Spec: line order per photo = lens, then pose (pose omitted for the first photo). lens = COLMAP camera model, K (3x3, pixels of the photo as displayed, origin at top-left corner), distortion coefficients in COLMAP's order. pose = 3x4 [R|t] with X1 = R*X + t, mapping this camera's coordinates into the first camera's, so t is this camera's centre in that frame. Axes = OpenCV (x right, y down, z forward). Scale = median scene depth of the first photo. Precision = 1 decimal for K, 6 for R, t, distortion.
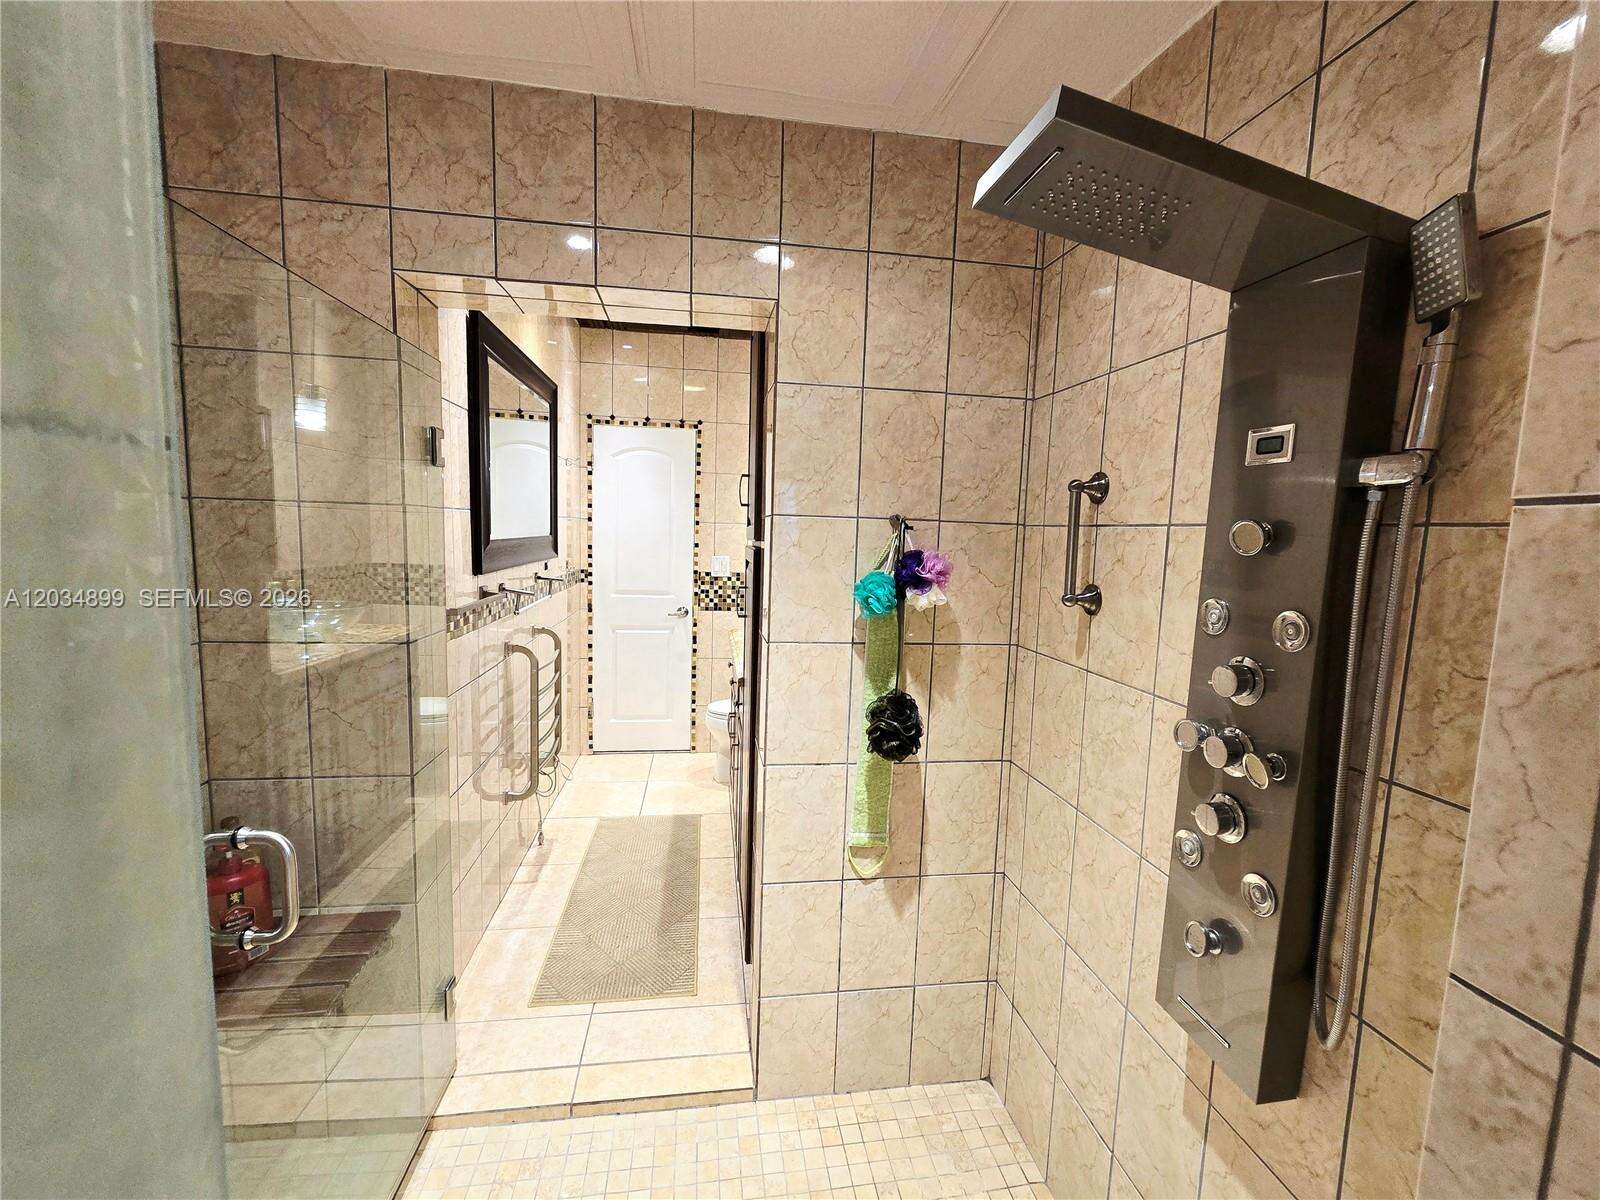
lens RADIAL K [[655.6, 0, 798.6], [0, 655.6, 599.8], [0, 0, 1]] dist [-0.001959, 0.000051]
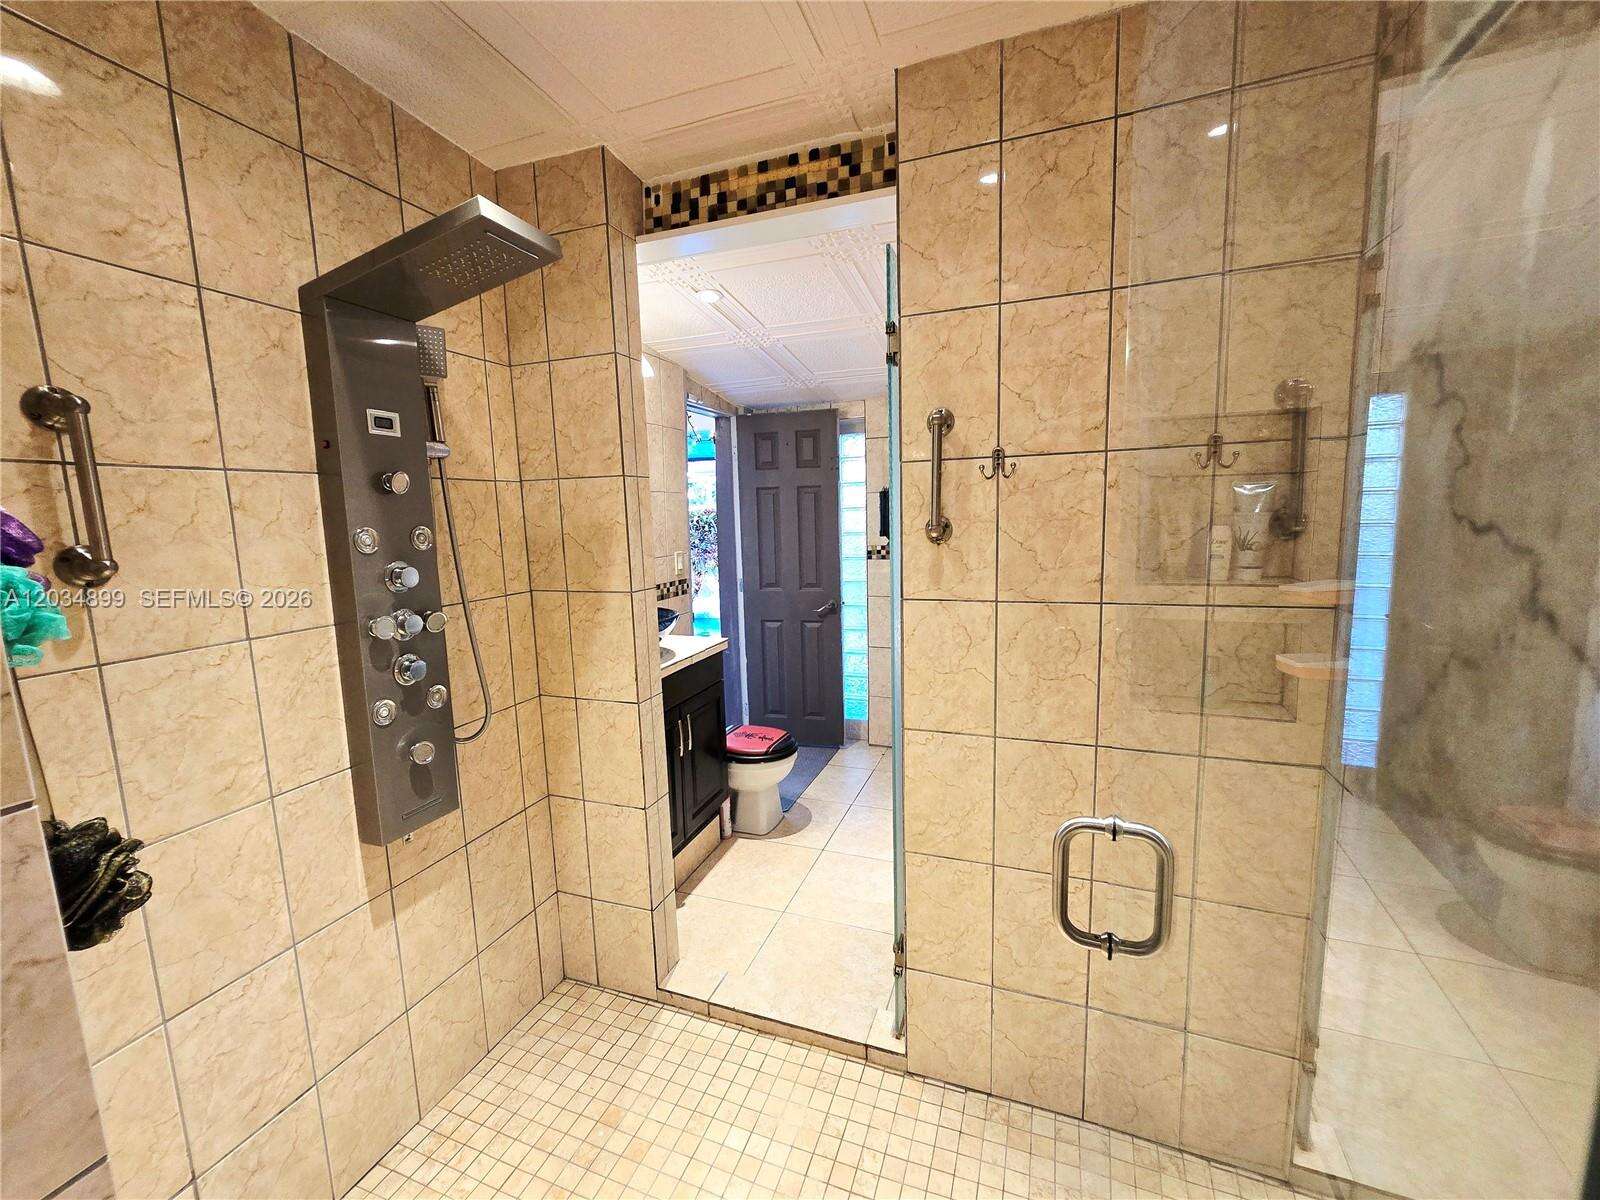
lens RADIAL K [[655.6, 0, 801.7], [0, 655.6, 599.4], [0, 0, 1]] dist [-0.001959, 0.000051]
pose [[-0.878244, -0.072139, 0.472740, -0.893226], [0.051504, 0.968538, 0.243479, -0.152926], [-0.475431, 0.238182, -0.846897, 1.887316]]
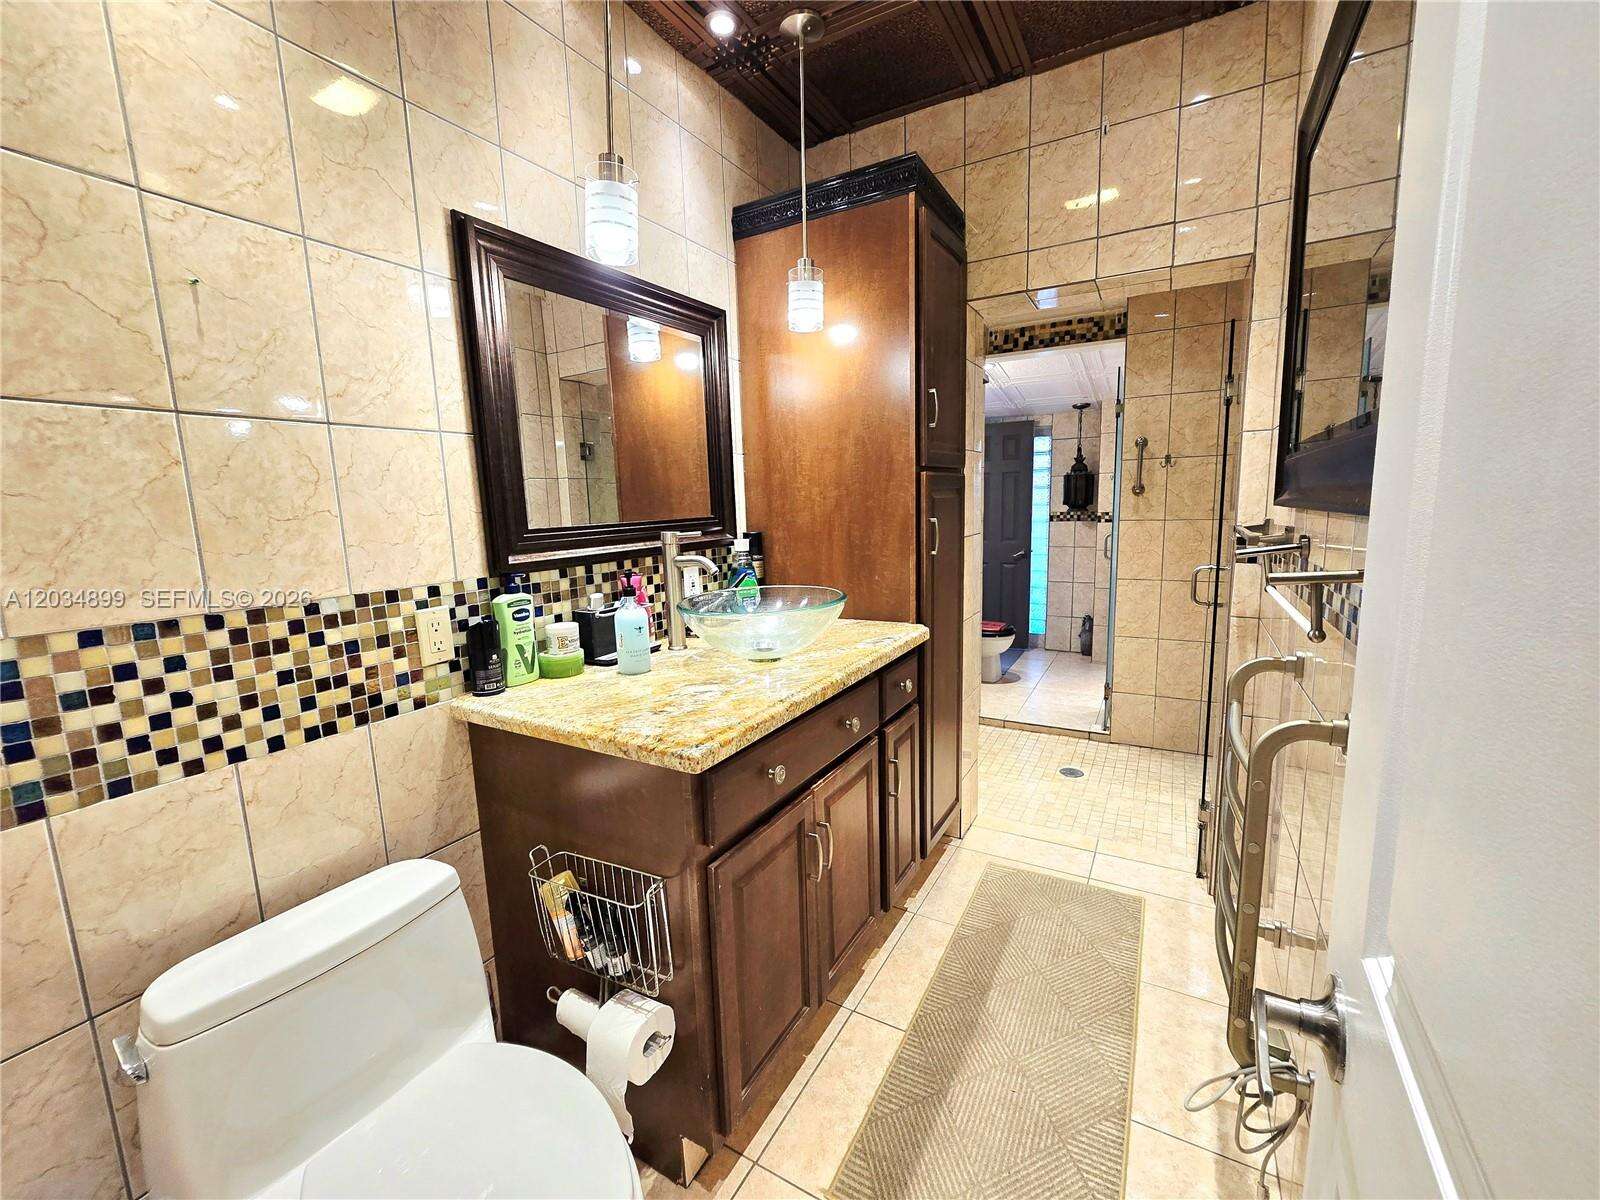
lens RADIAL K [[655.6, 0, 797.9], [0, 655.6, 599.3], [0, 0, 1]] dist [-0.001959, 0.000051]
pose [[-0.791116, -0.099959, 0.603443, -1.277274], [0.070143, 0.965222, 0.251846, -0.443284], [-0.607631, 0.241567, -0.756591, 5.173661]]
